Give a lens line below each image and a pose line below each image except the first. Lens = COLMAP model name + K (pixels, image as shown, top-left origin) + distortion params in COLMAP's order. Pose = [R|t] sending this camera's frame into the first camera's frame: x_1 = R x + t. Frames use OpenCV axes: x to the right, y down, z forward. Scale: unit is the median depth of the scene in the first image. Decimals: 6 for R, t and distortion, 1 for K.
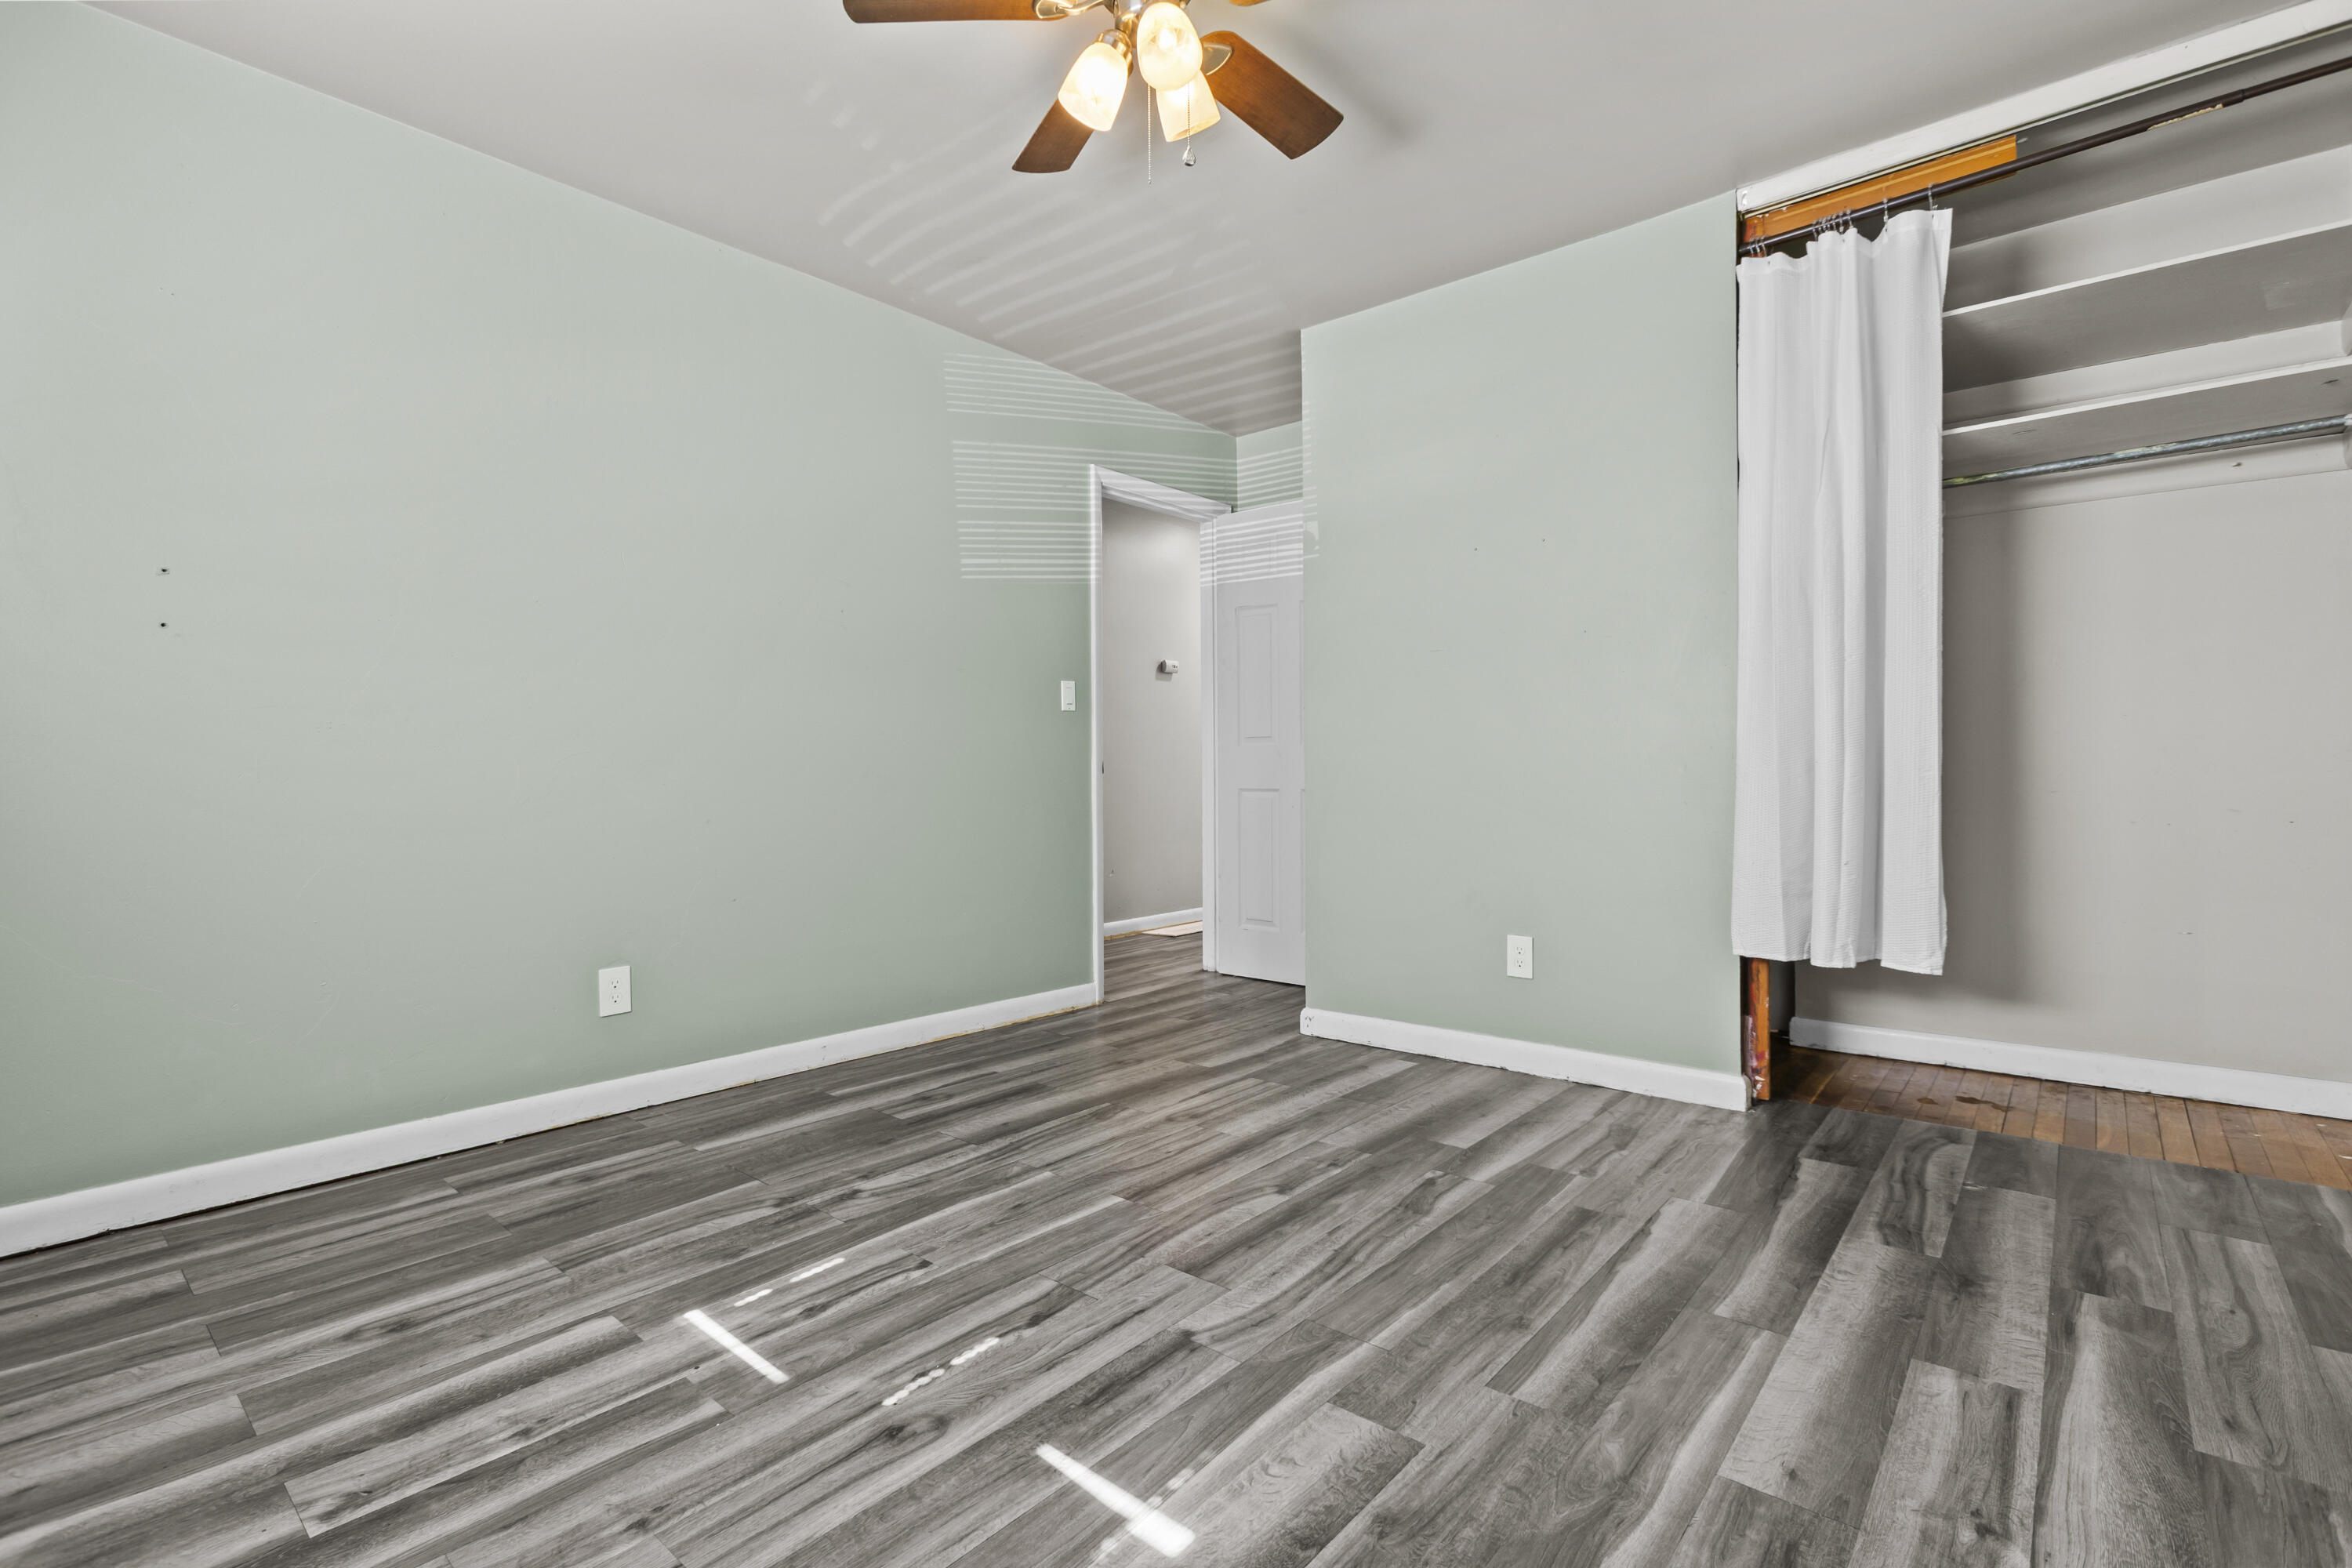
lens RADIAL K [[1103.7, 0, 1175.5], [0, 1103.7, 785.5], [0, 0, 1]] dist [-0.003182, -0.000338]
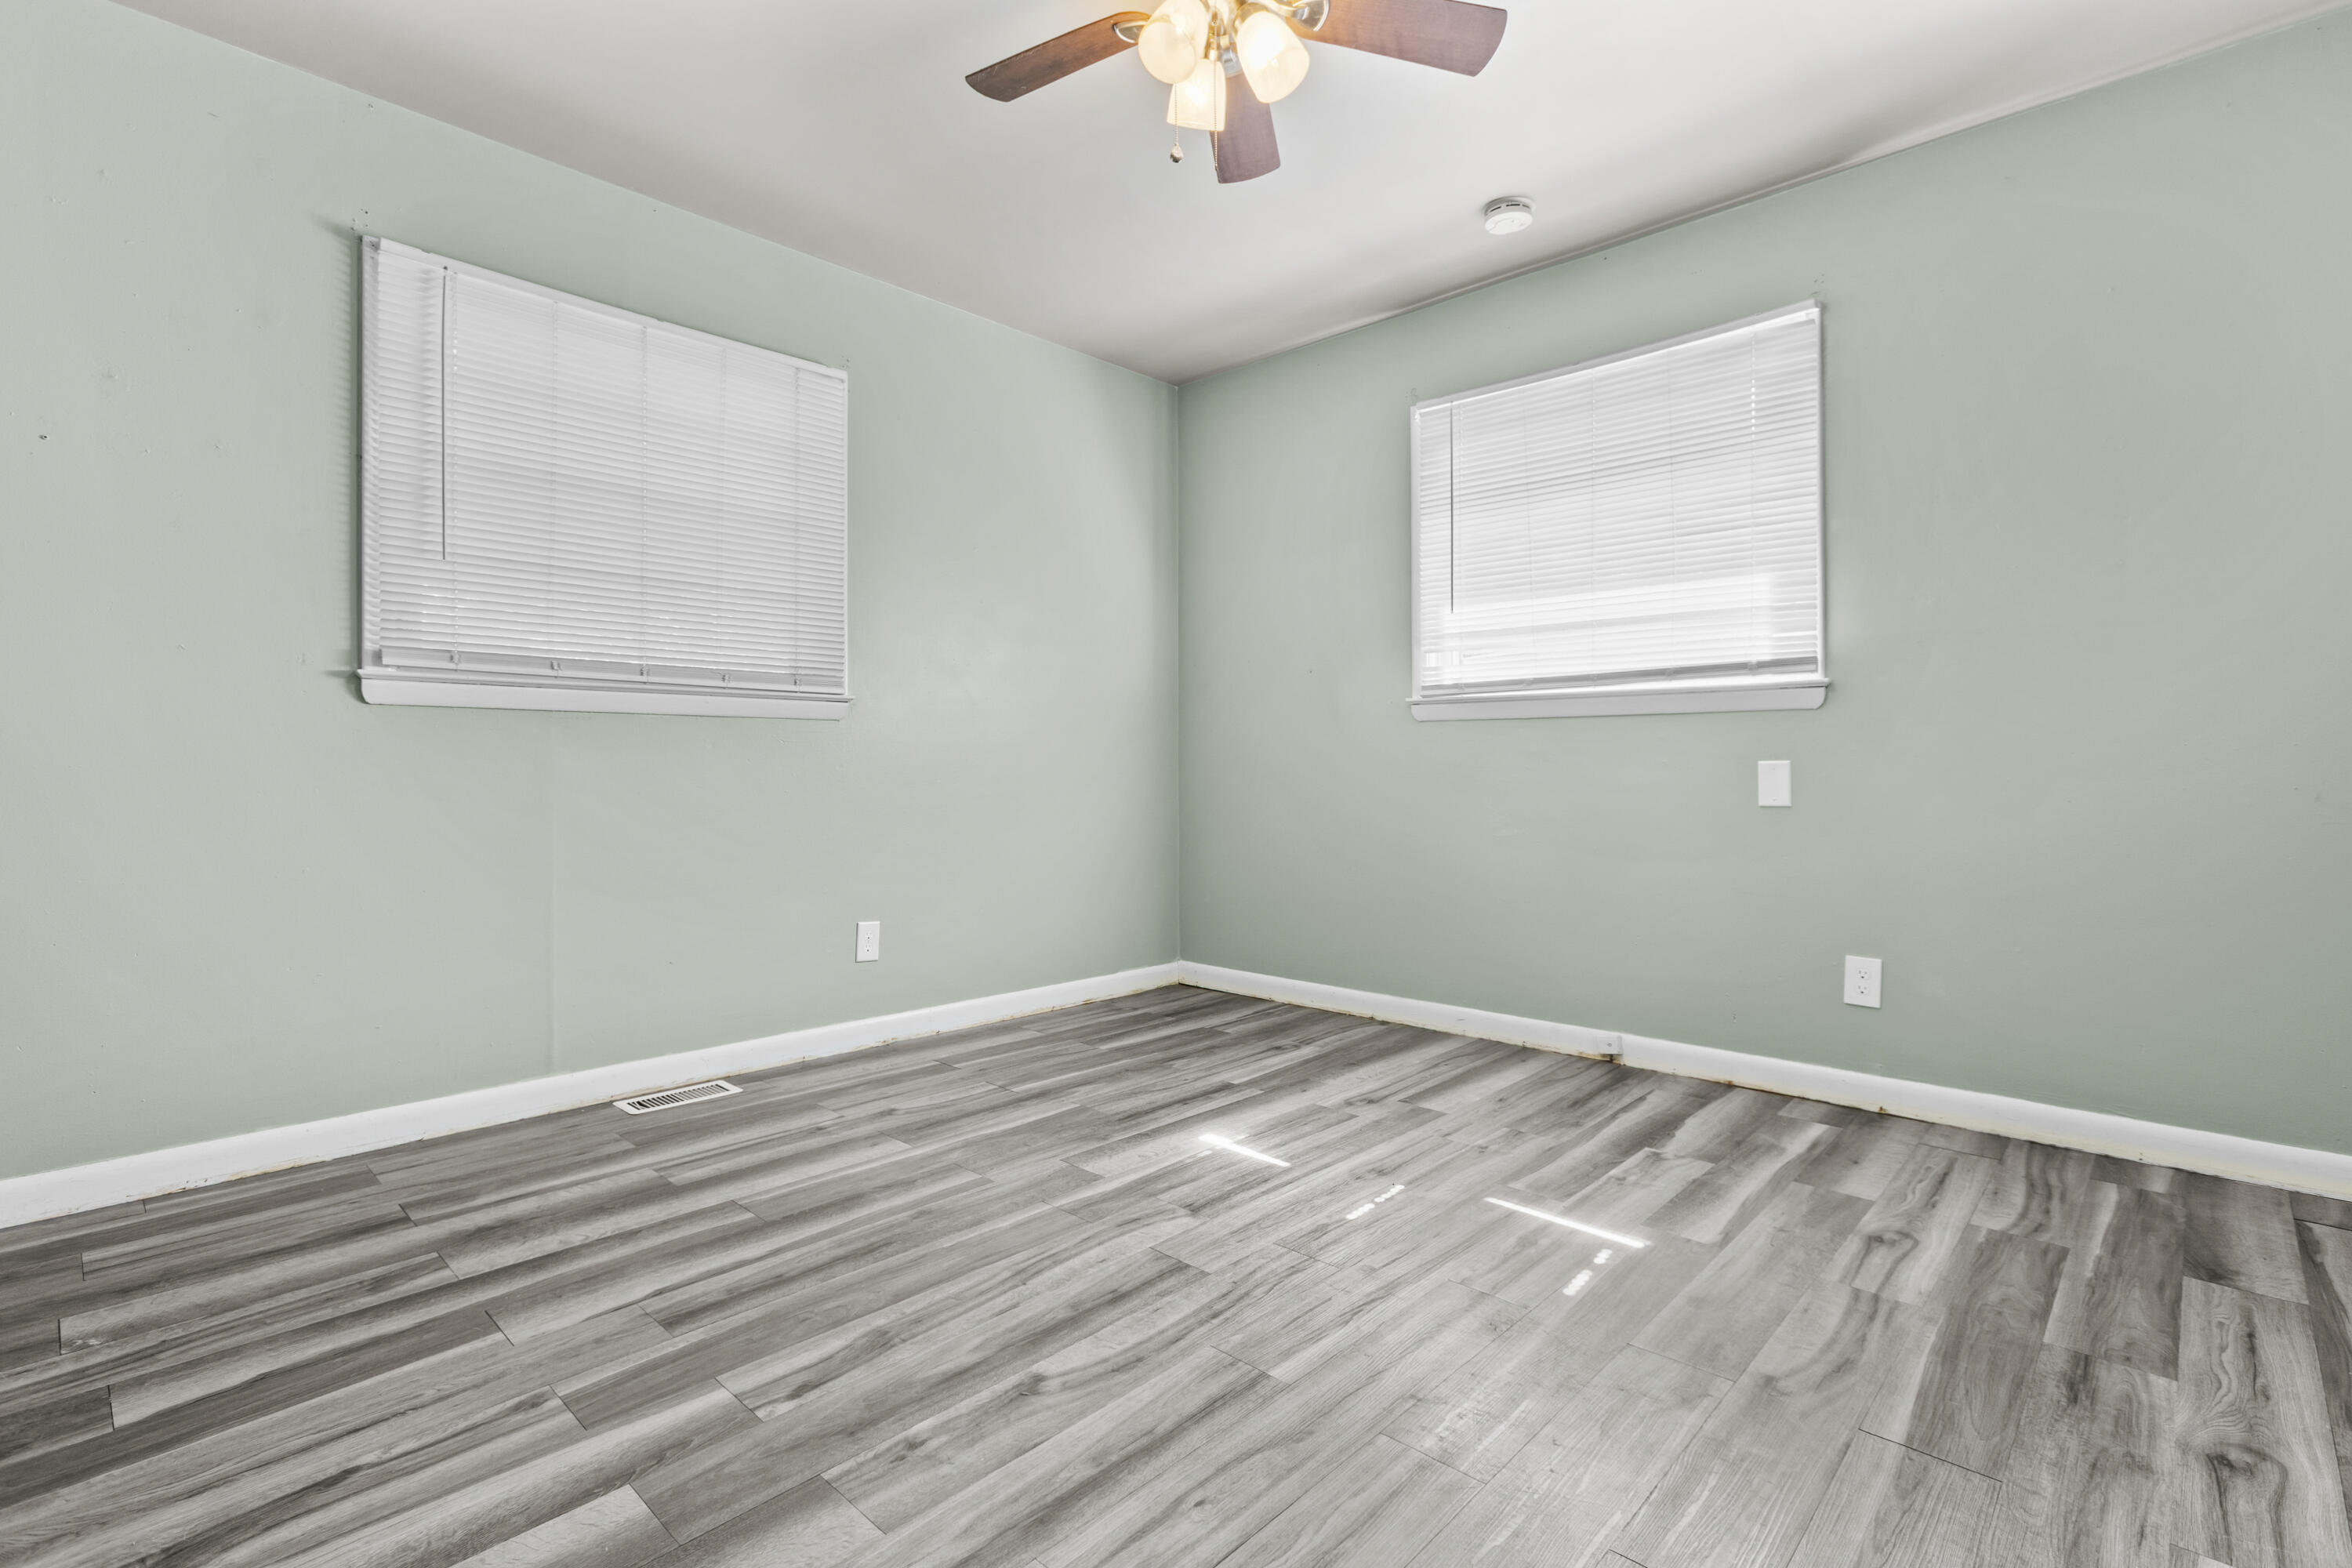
lens RADIAL K [[1103.7, 0, 1172.1], [0, 1103.7, 769.9], [0, 0, 1]] dist [-0.003182, -0.000338]
pose [[-0.998616, 0.008194, 0.051956, -0.031461], [0.008682, 0.999920, 0.009181, -0.013723], [-0.051876, 0.009620, -0.998607, 2.108260]]
